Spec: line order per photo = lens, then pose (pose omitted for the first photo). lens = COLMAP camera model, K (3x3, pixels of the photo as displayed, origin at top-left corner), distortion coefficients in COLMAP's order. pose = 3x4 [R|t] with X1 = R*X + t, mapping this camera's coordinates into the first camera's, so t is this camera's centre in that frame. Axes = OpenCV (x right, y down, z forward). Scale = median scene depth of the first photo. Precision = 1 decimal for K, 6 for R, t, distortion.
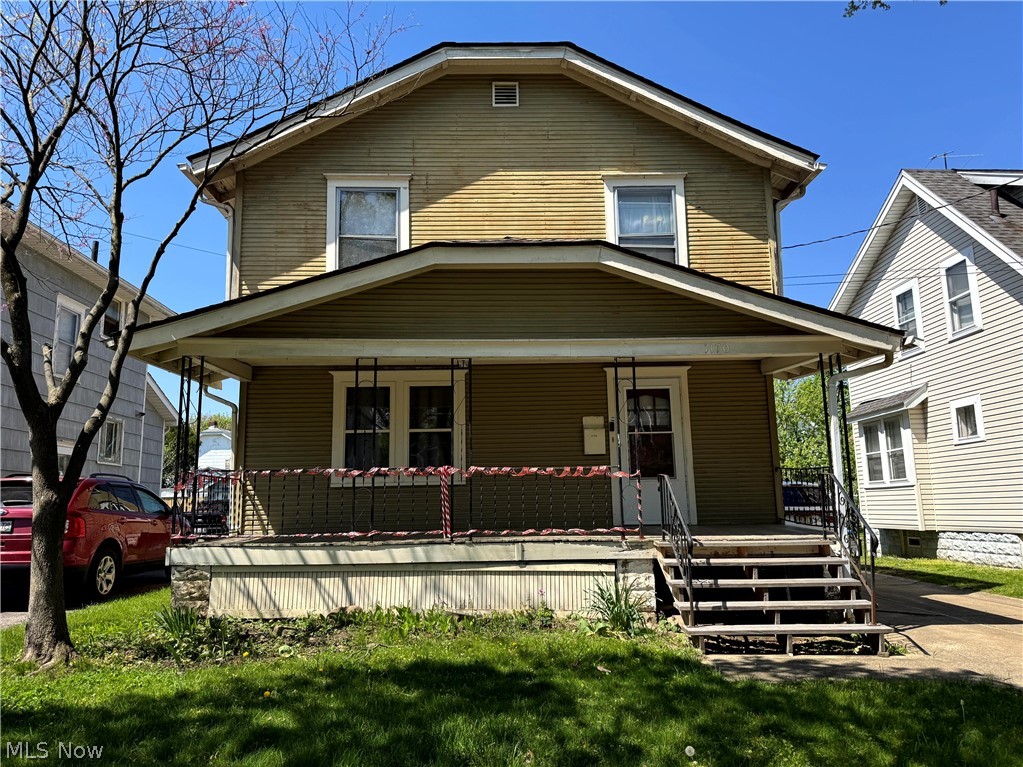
lens RADIAL K [[724.5, 0, 511.5], [0, 724.5, 383.5], [0, 0, 1]] dist [0.119853, -0.185471]
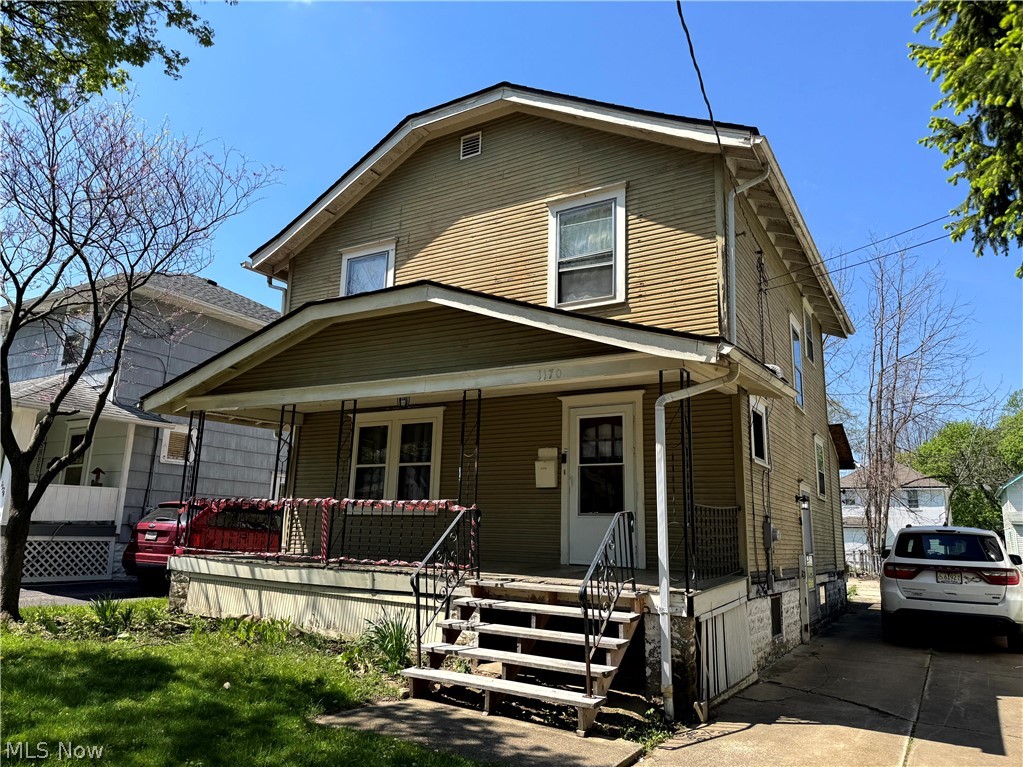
lens RADIAL K [[721.0, 0, 547.5], [0, 721.0, 379.9], [0, 0, 1]] dist [0.132114, -0.185335]
pose [[0.834450, -0.070167, -0.546599, 0.654902], [0.045834, 0.997261, -0.058048, 0.010511], [0.549175, 0.023385, 0.835380, 0.193677]]
